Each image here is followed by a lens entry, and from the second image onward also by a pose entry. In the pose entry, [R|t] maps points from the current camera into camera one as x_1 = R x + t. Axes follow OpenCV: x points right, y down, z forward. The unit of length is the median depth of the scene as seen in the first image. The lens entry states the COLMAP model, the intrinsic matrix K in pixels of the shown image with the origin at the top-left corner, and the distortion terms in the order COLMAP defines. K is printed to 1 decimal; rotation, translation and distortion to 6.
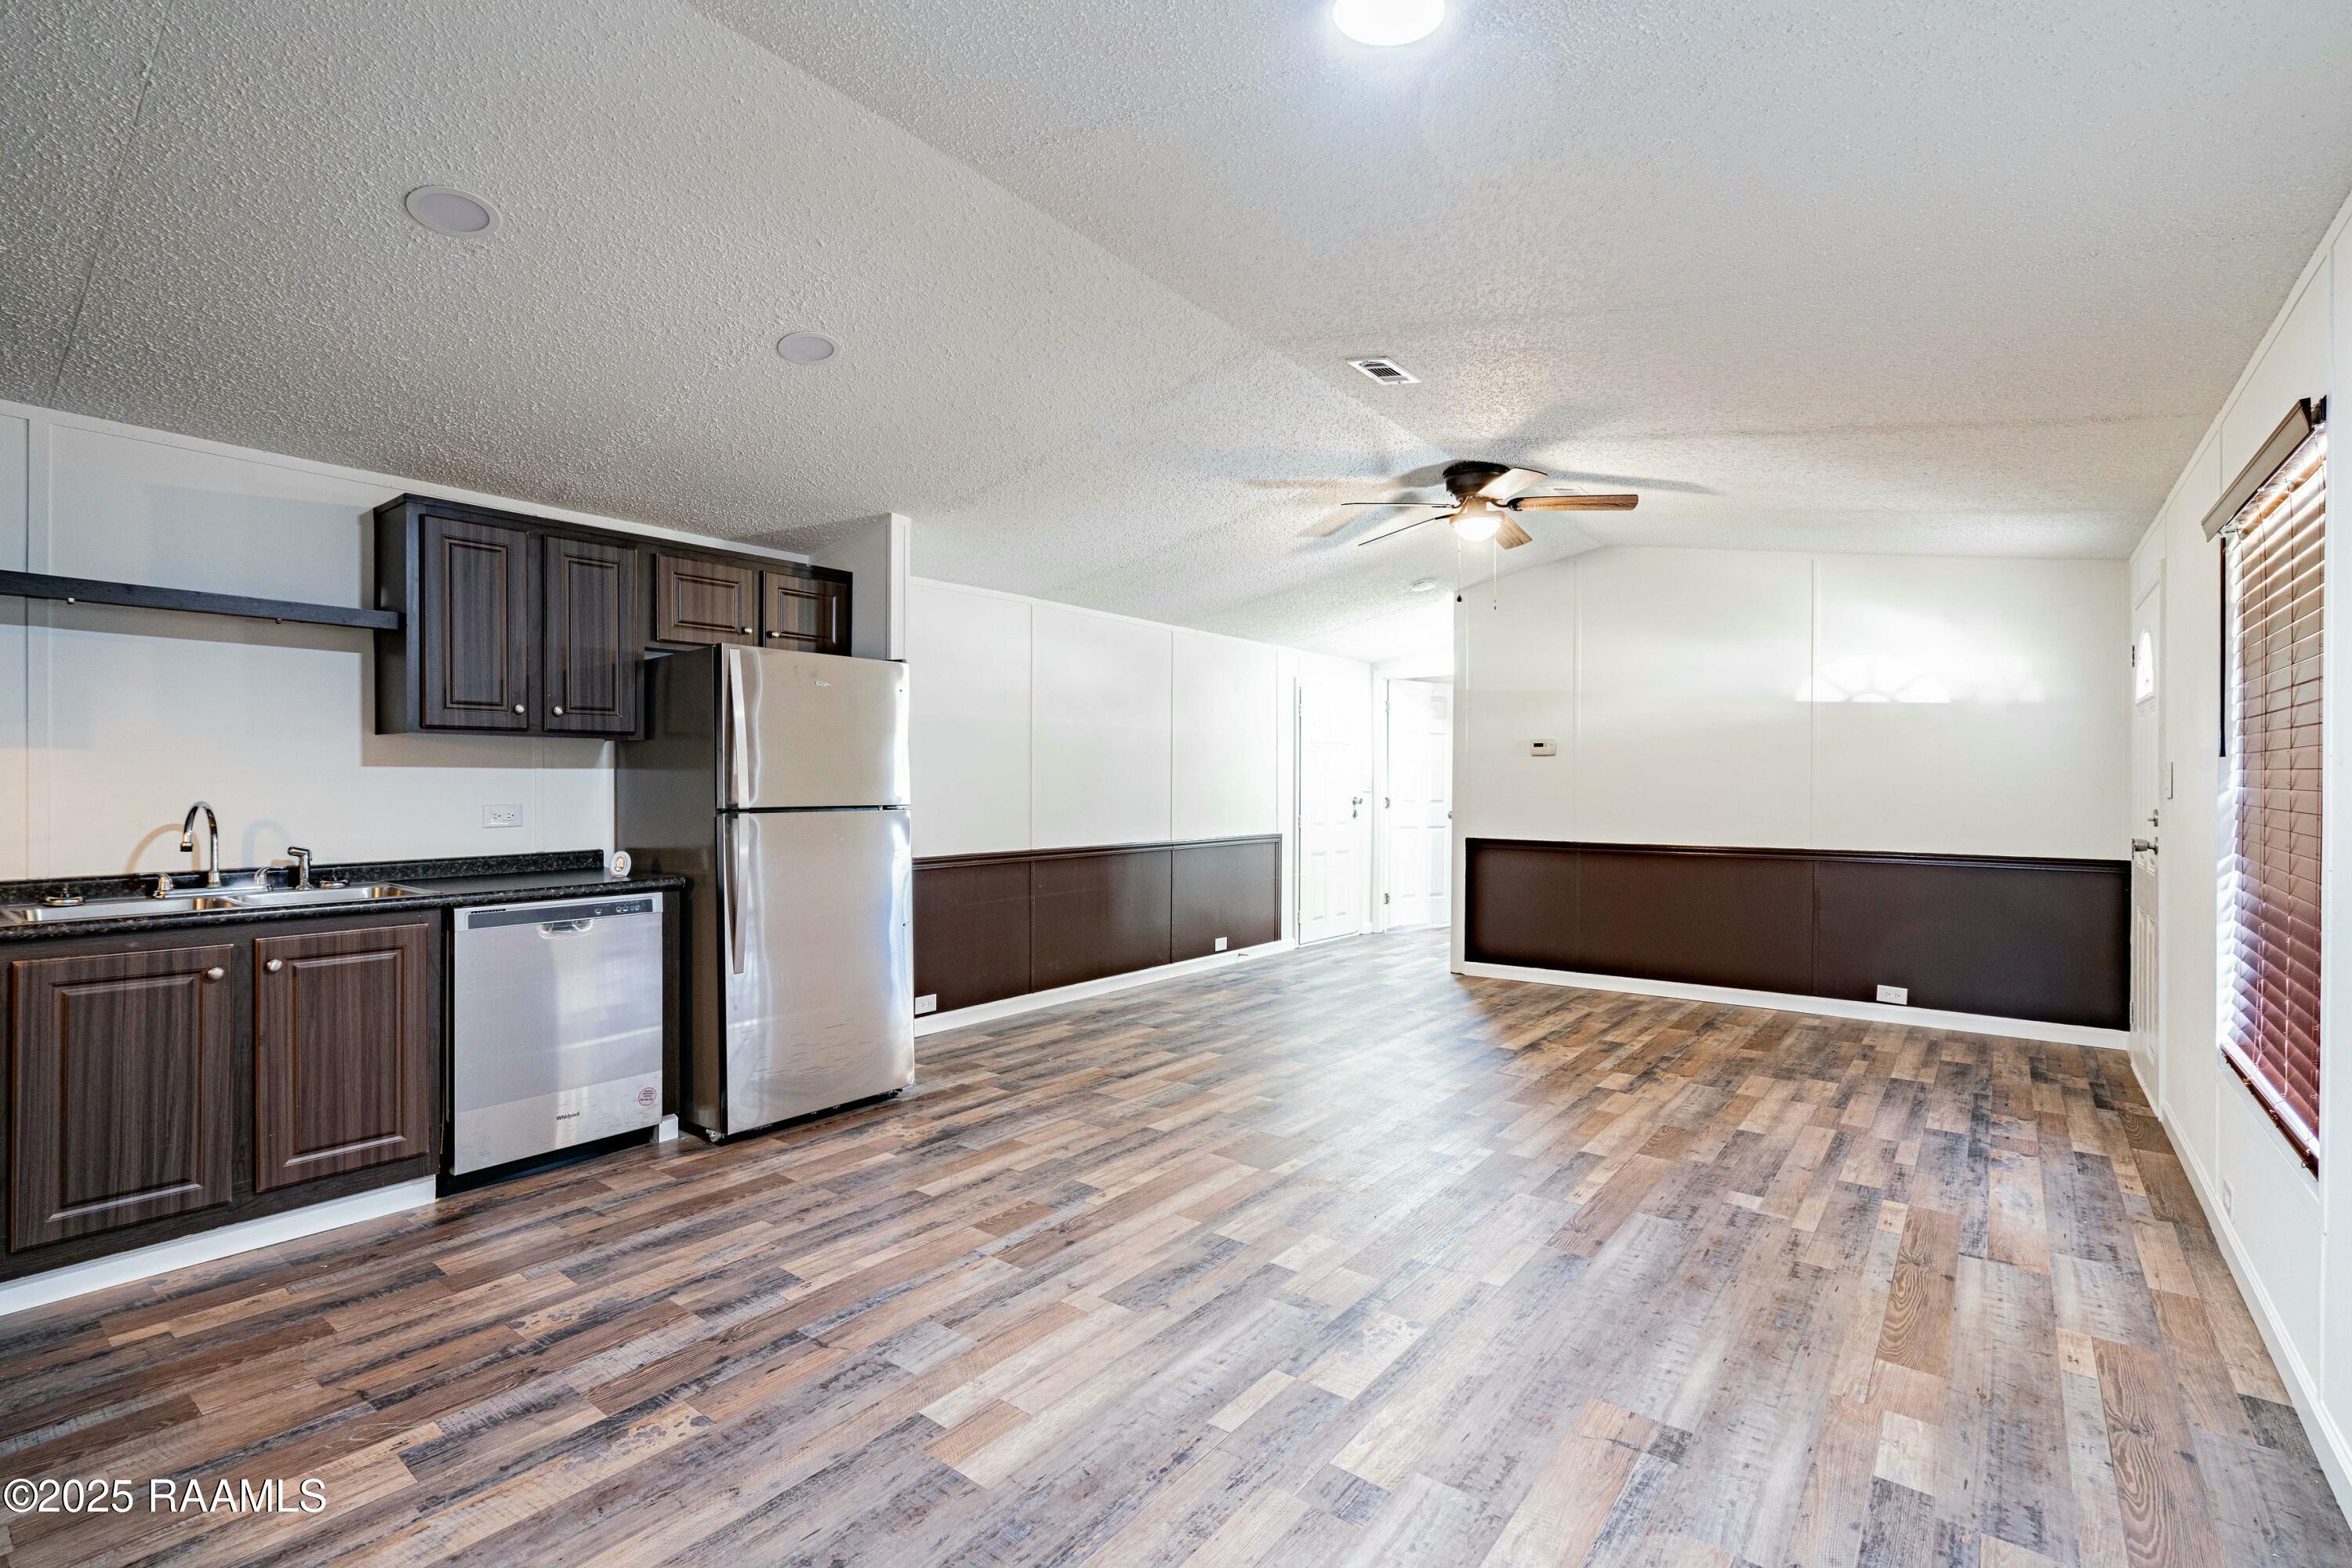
lens RADIAL K [[1066.2, 0, 1176.0], [0, 1066.2, 784.0], [0, 0, 1]] dist [-0.000526, 0.000310]
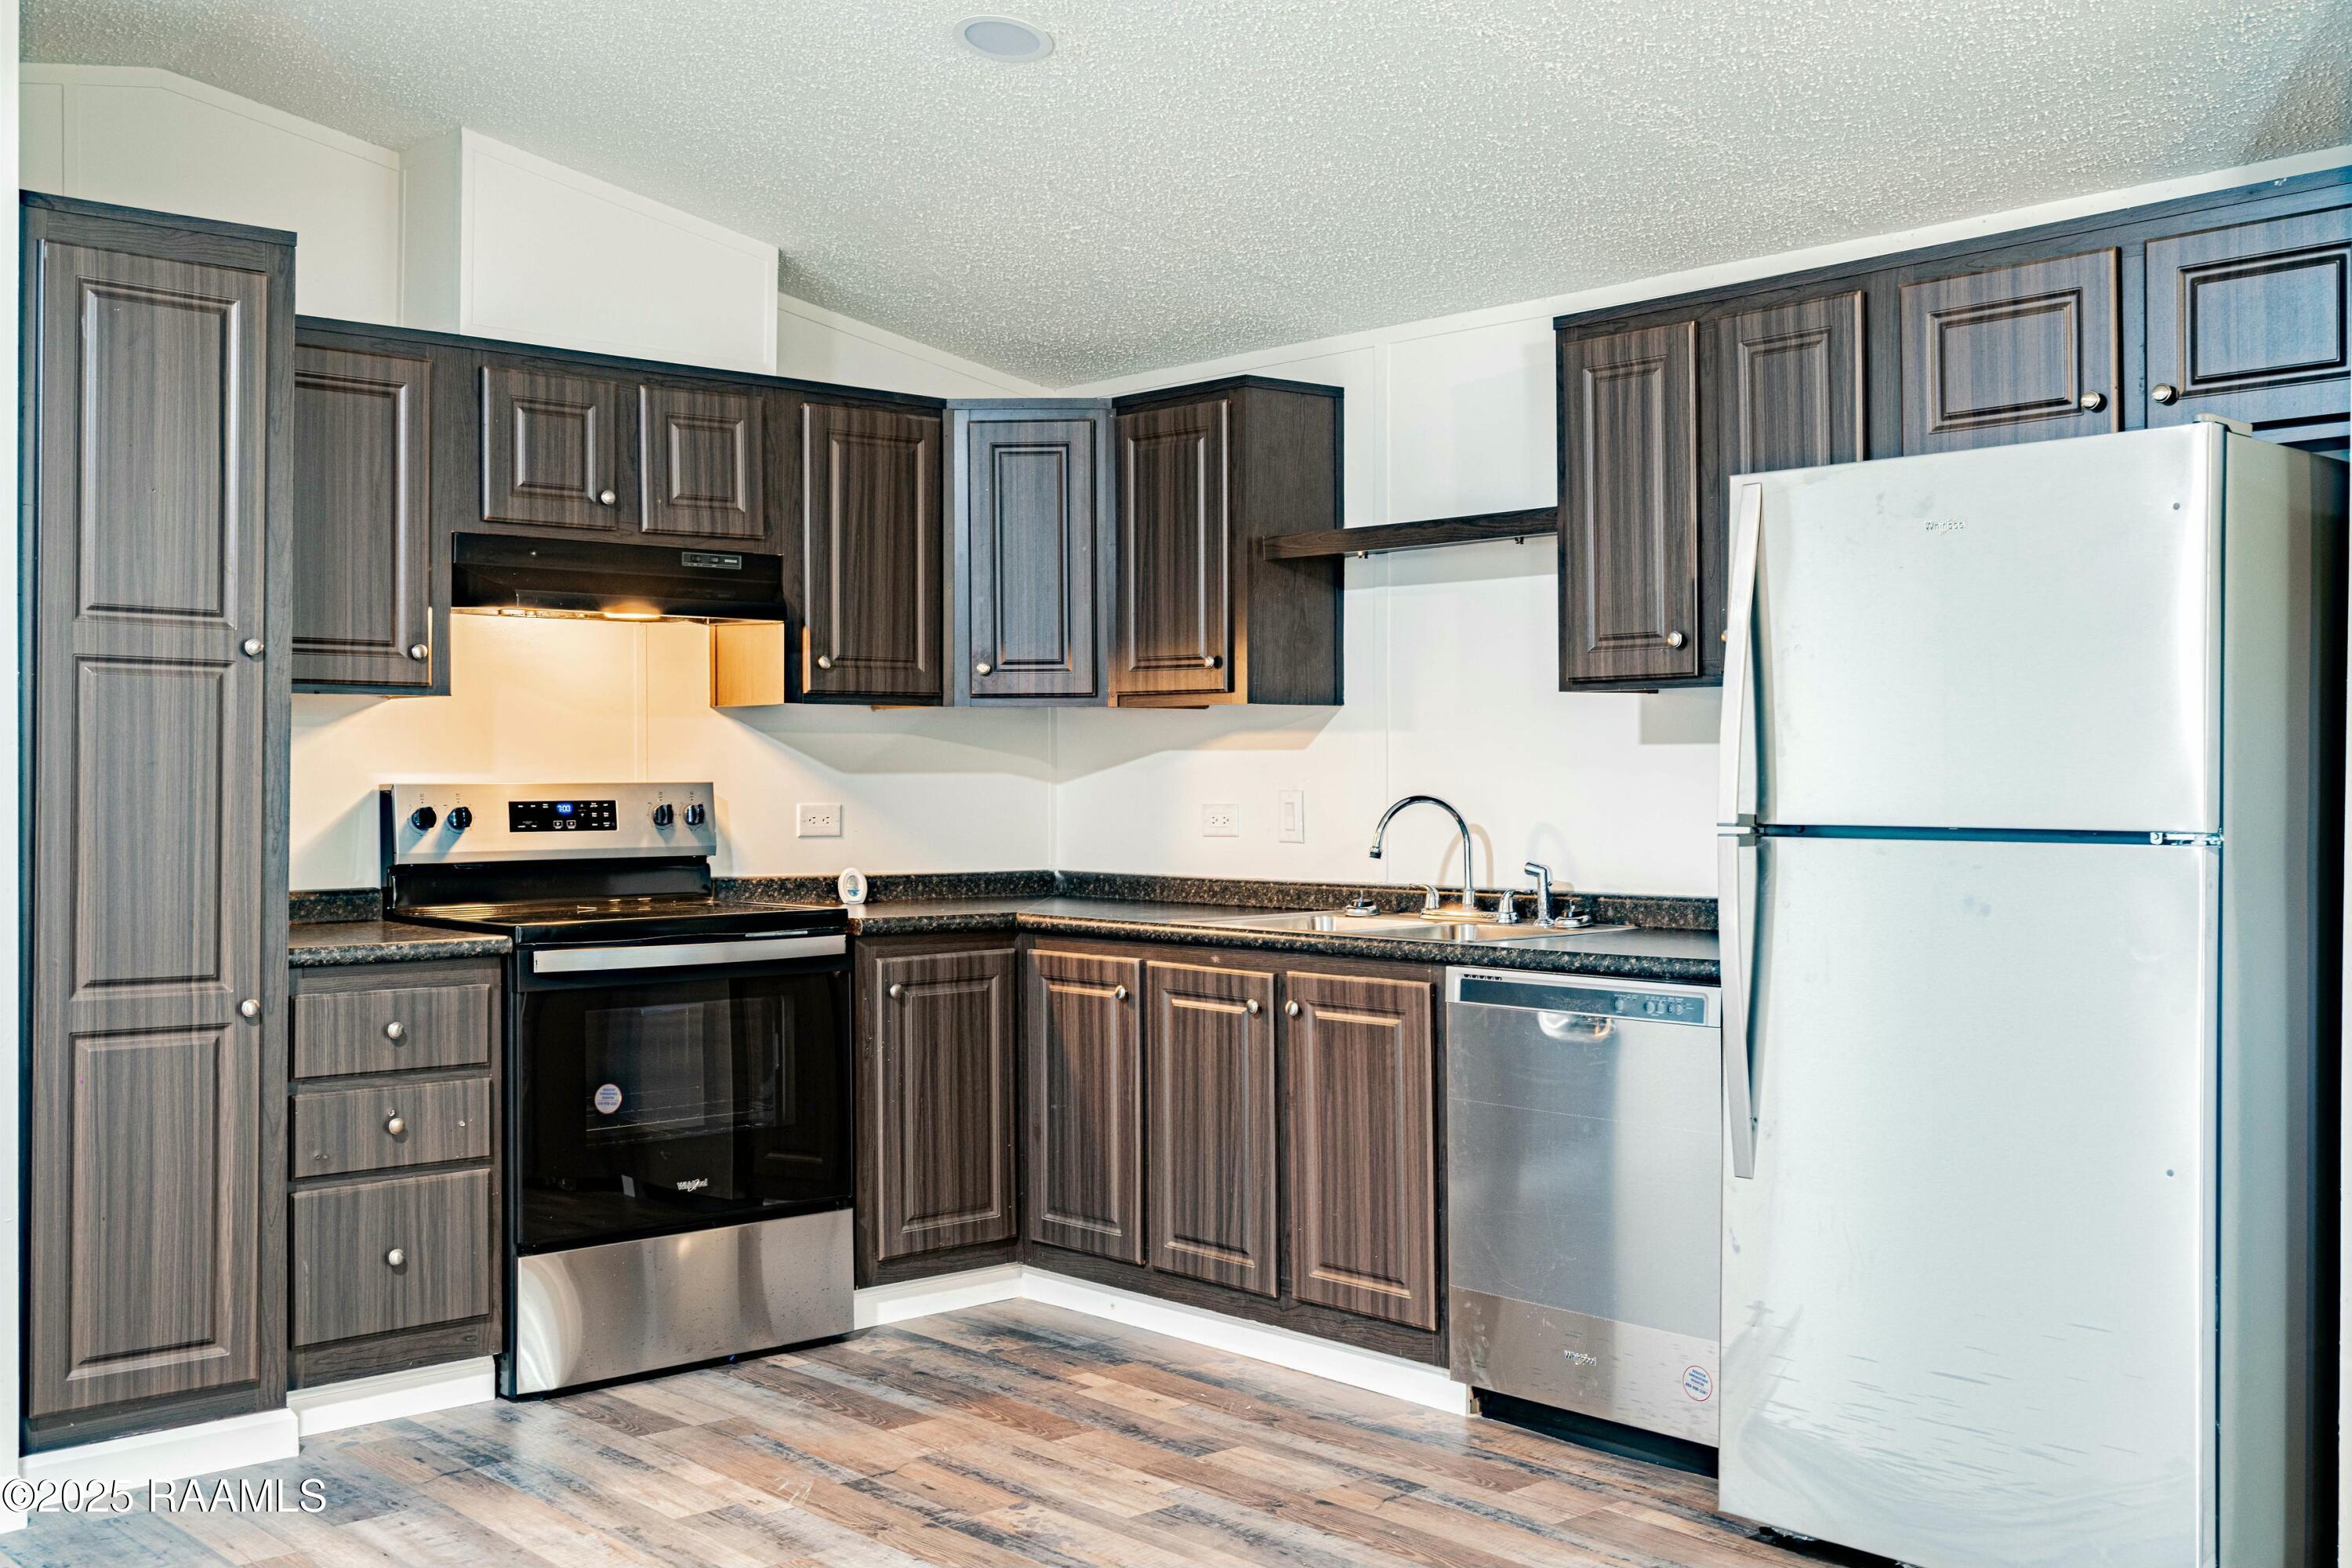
lens RADIAL K [[2366.4, 0, 1176.0], [0, 2366.4, 784.0], [0, 0, 1]] dist [0.006884, 0.004569]
pose [[-0.176777, 0.004409, -0.984241, 0.702590], [0.000601, 0.999990, 0.004371, 0.000629], [0.984251, 0.000181, -0.176778, 1.009249]]
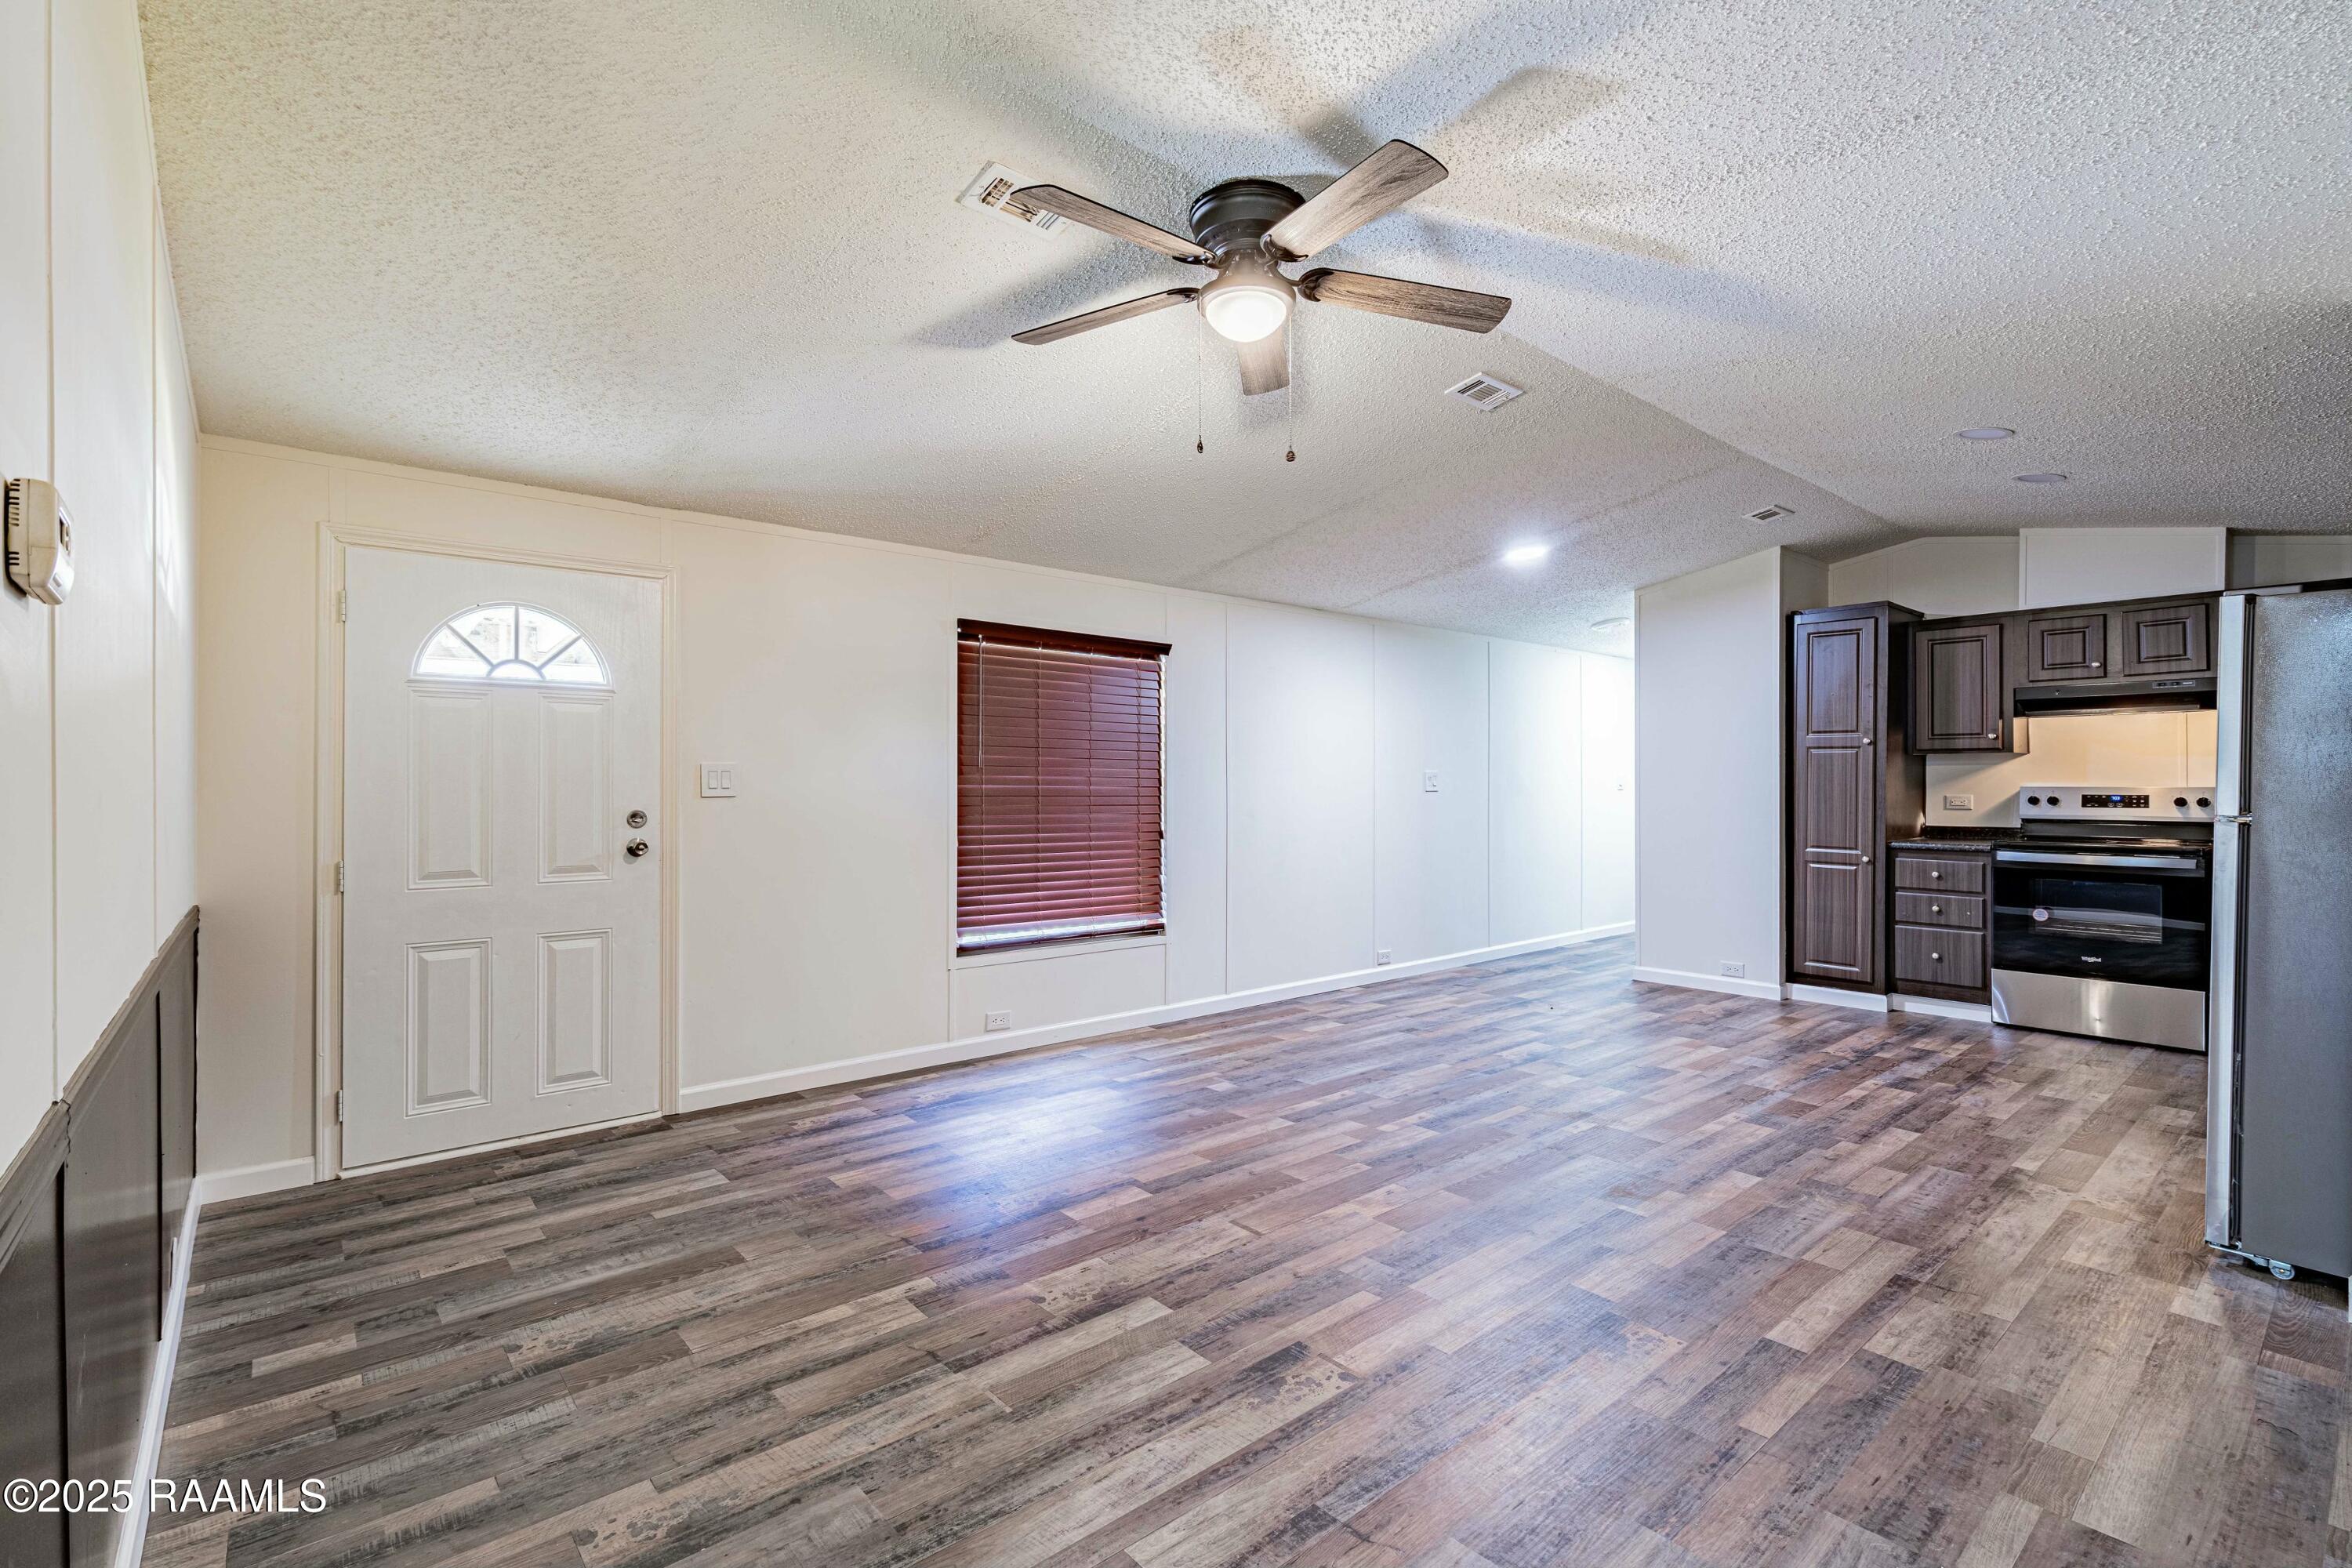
lens RADIAL K [[1044.5, 0, 1162.4], [0, 1044.5, 790.8], [0, 0, 1]] dist [-0.002976, 0.000067]
pose [[-0.975949, -0.001356, 0.217993, 0.300504], [0.000299, 0.999971, 0.007557, 0.000689], [-0.217997, 0.007440, -0.975921, 2.200676]]
